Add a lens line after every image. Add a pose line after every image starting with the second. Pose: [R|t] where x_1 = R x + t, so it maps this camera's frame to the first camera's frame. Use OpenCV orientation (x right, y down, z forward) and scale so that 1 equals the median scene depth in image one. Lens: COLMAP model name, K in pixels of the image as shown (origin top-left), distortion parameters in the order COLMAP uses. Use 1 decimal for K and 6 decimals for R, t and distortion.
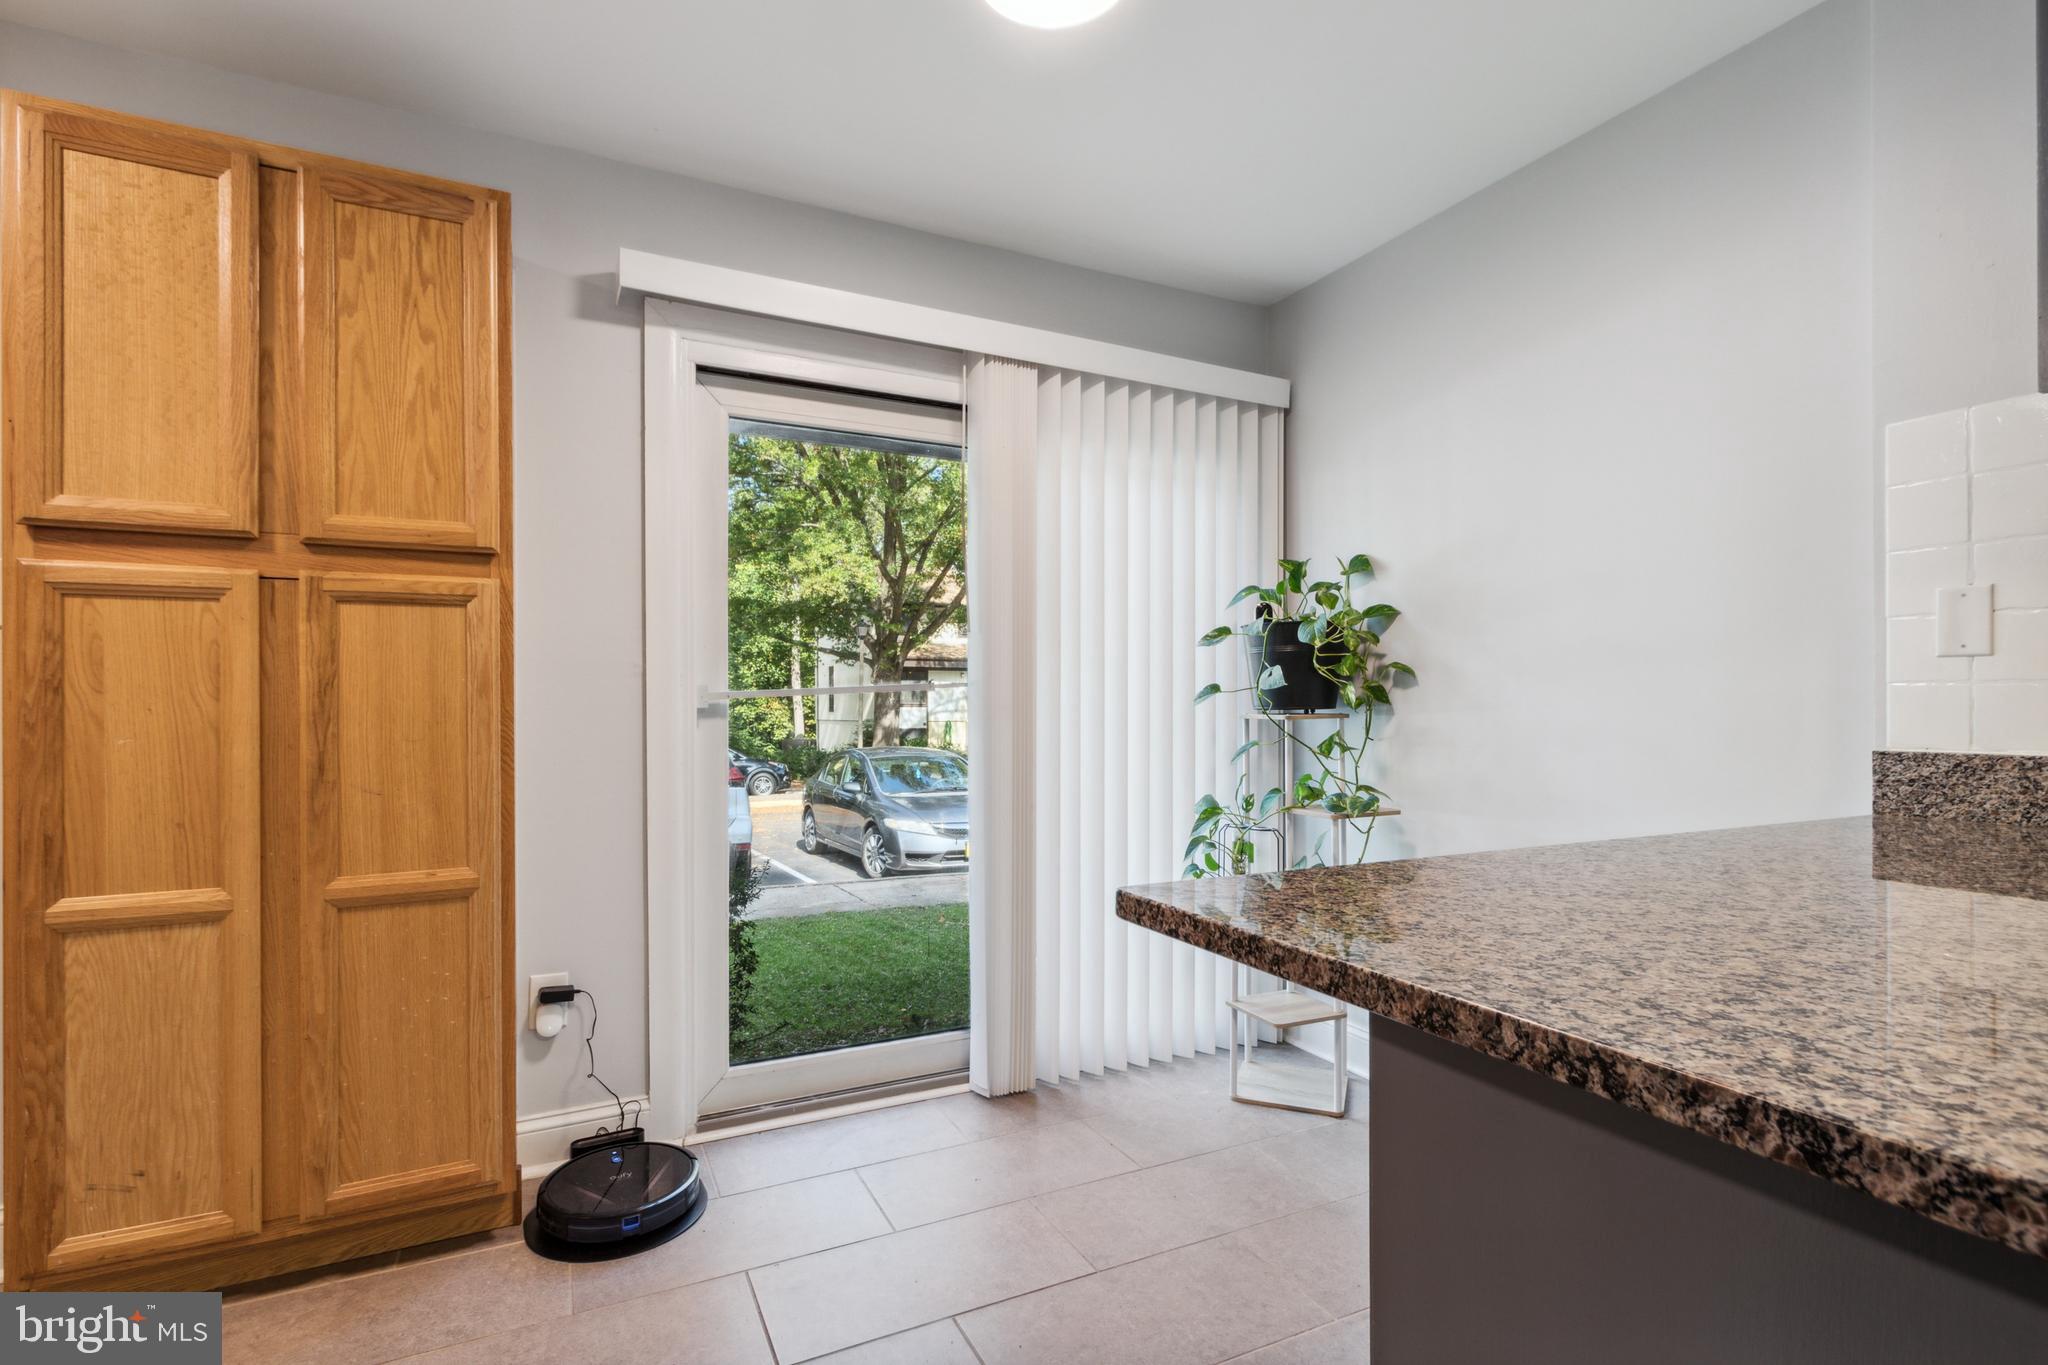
lens RADIAL K [[957.3, 0, 1022.9], [0, 957.3, 708.8], [0, 0, 1]] dist [0.001224, 0.000451]
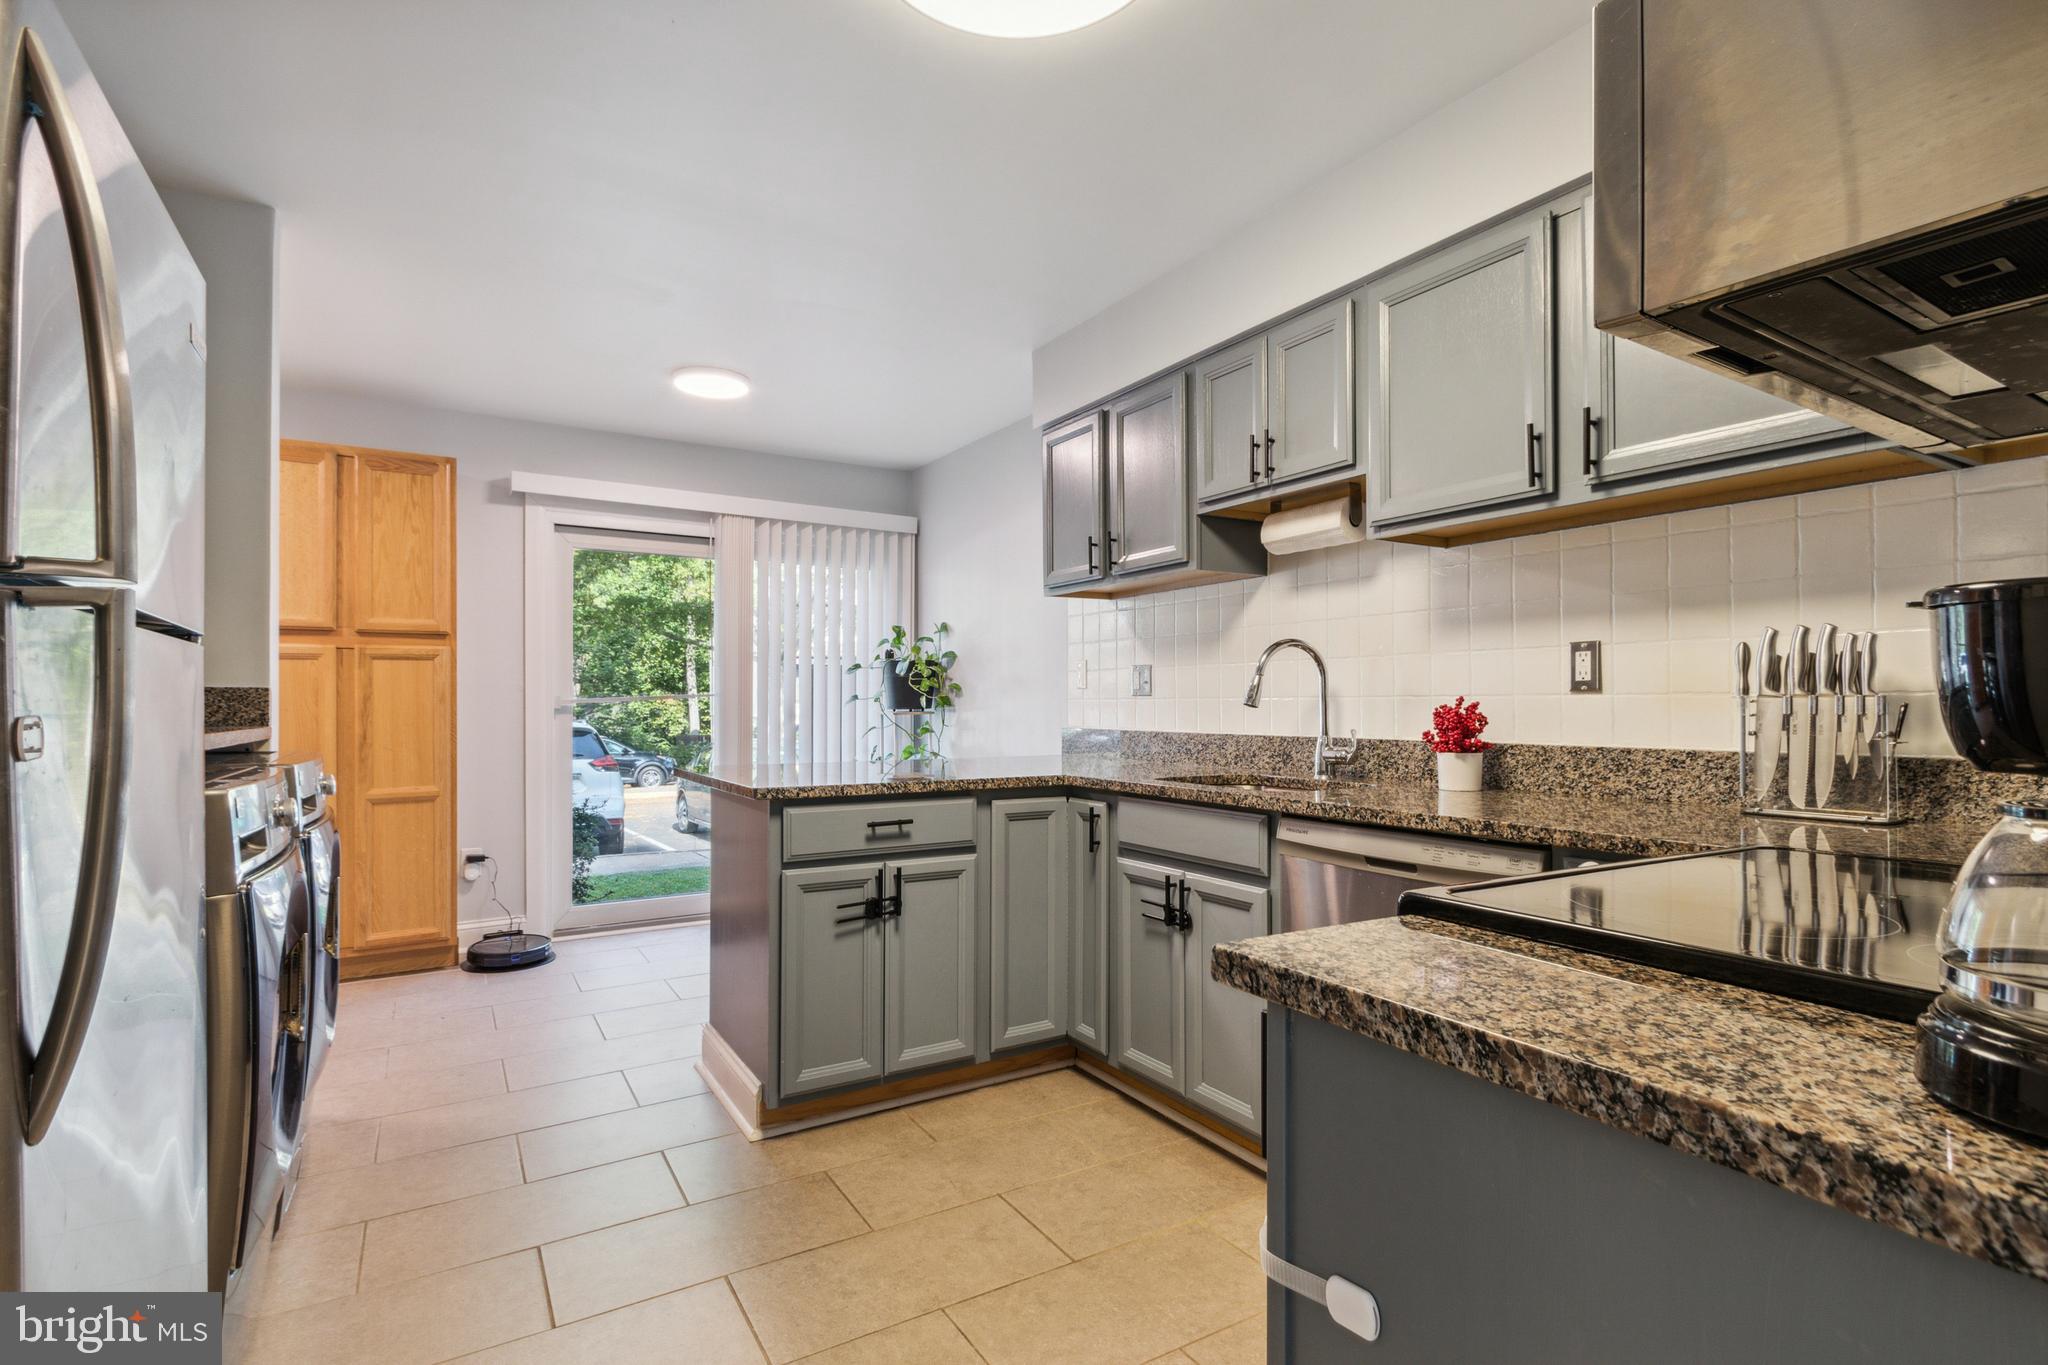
lens RADIAL K [[953.1, 0, 1019.8], [0, 953.1, 699.7], [0, 0, 1]] dist [-0.001353, 0.000292]
pose [[0.995501, 0.001877, 0.094737, 0.489267], [-0.001362, 0.999984, -0.005501, -0.011167], [-0.094746, 0.005347, 0.995487, -1.178661]]
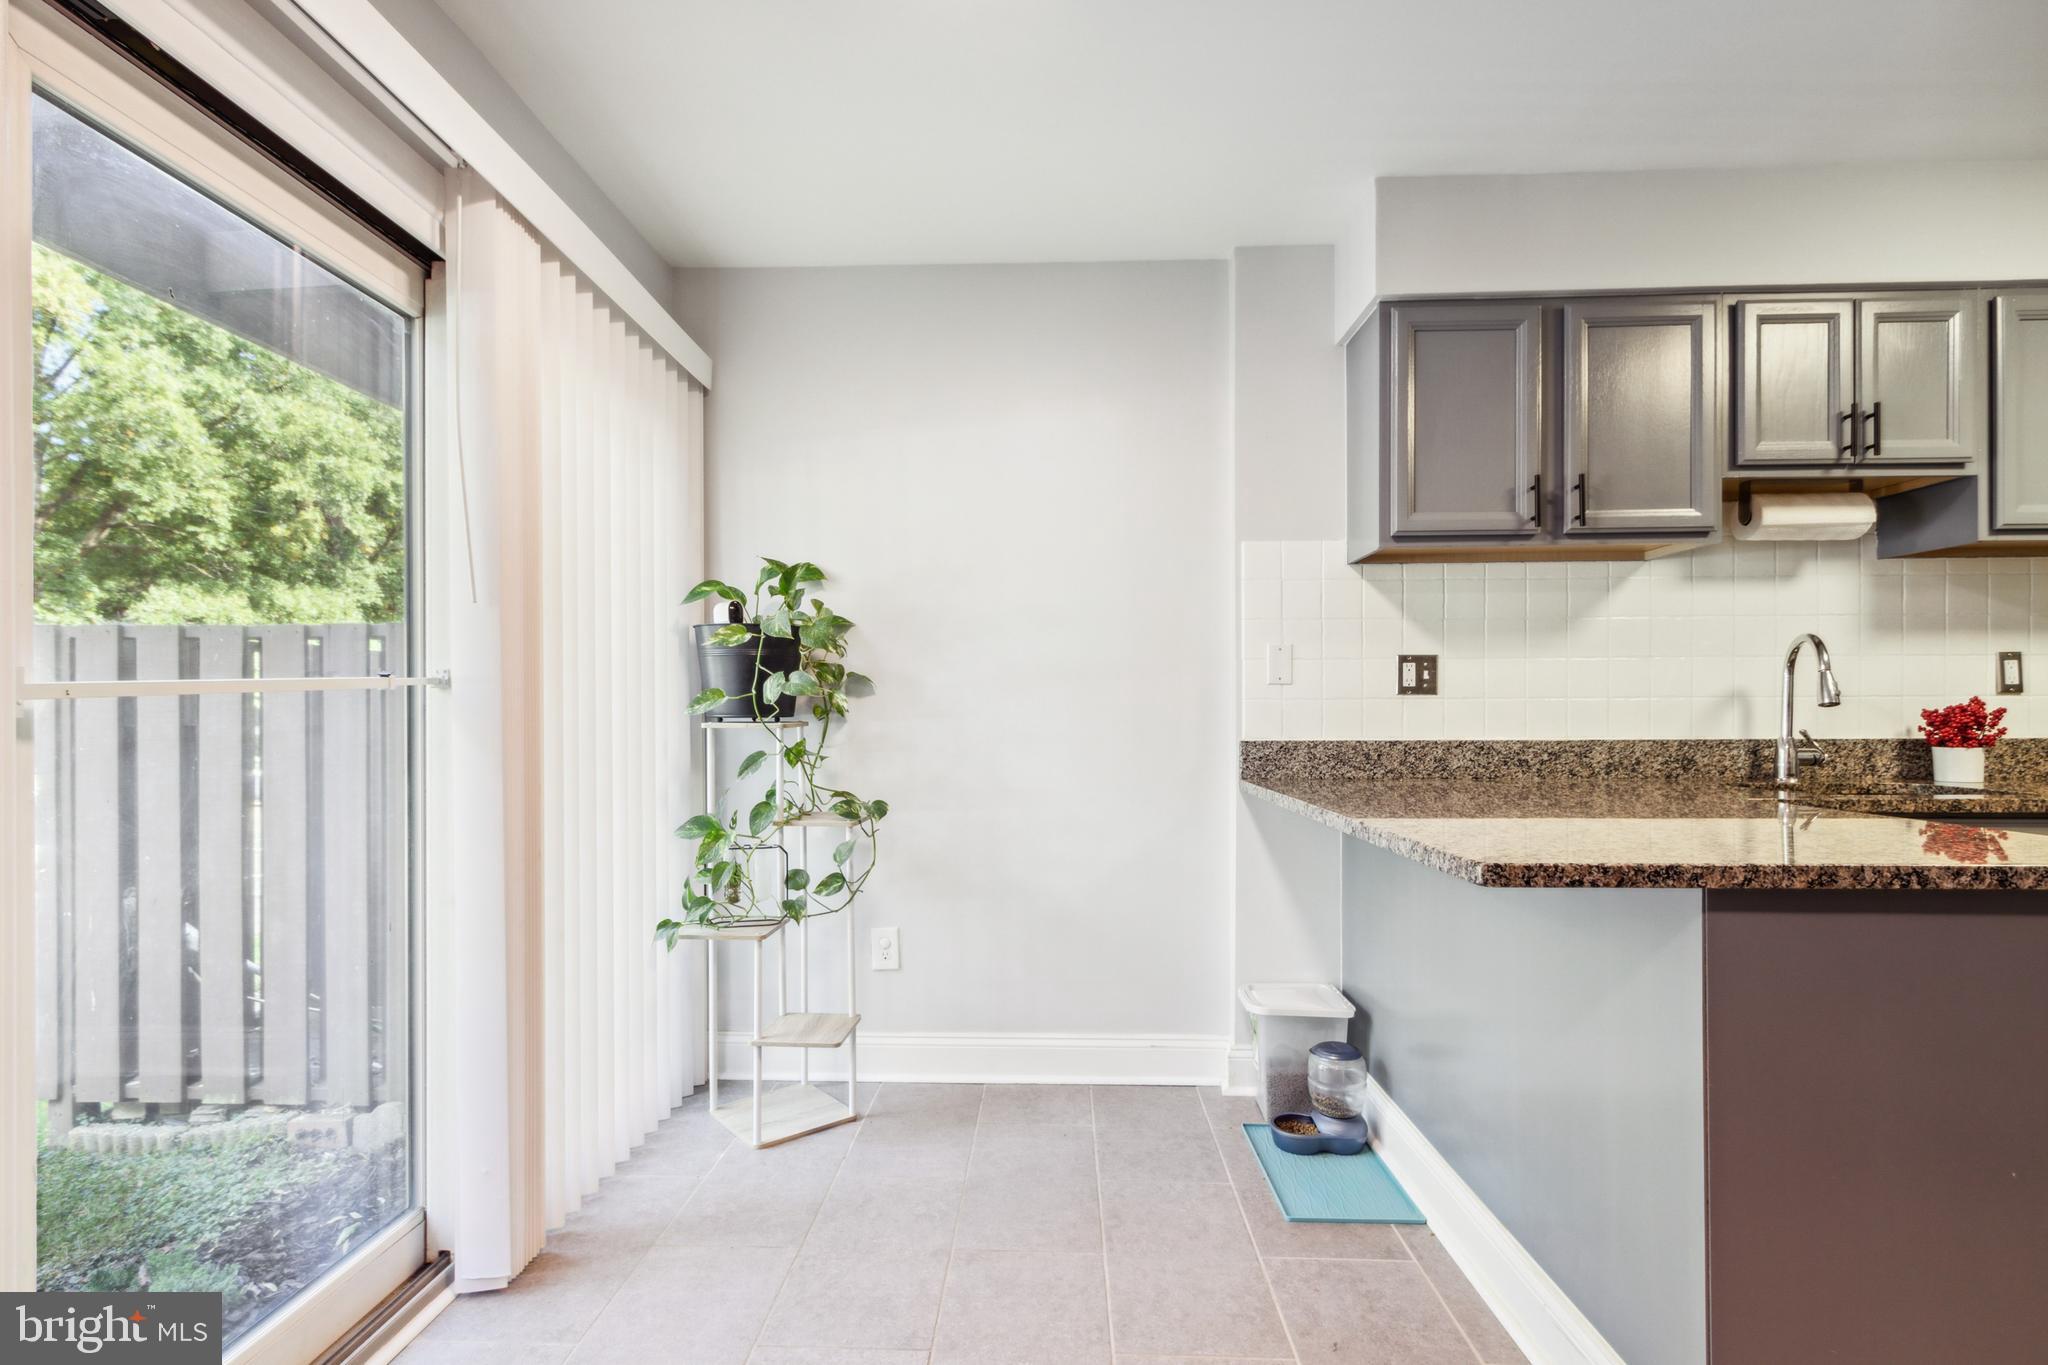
lens RADIAL K [[964.5, 0, 1023.9], [0, 964.5, 716.9], [0, 0, 1]] dist [0.002731, 0.000706]
pose [[0.474584, -0.003594, 0.880203, -0.643241], [0.003146, 0.999992, 0.002387, -0.001476], [-0.880205, 0.001636, 0.474591, 0.479479]]
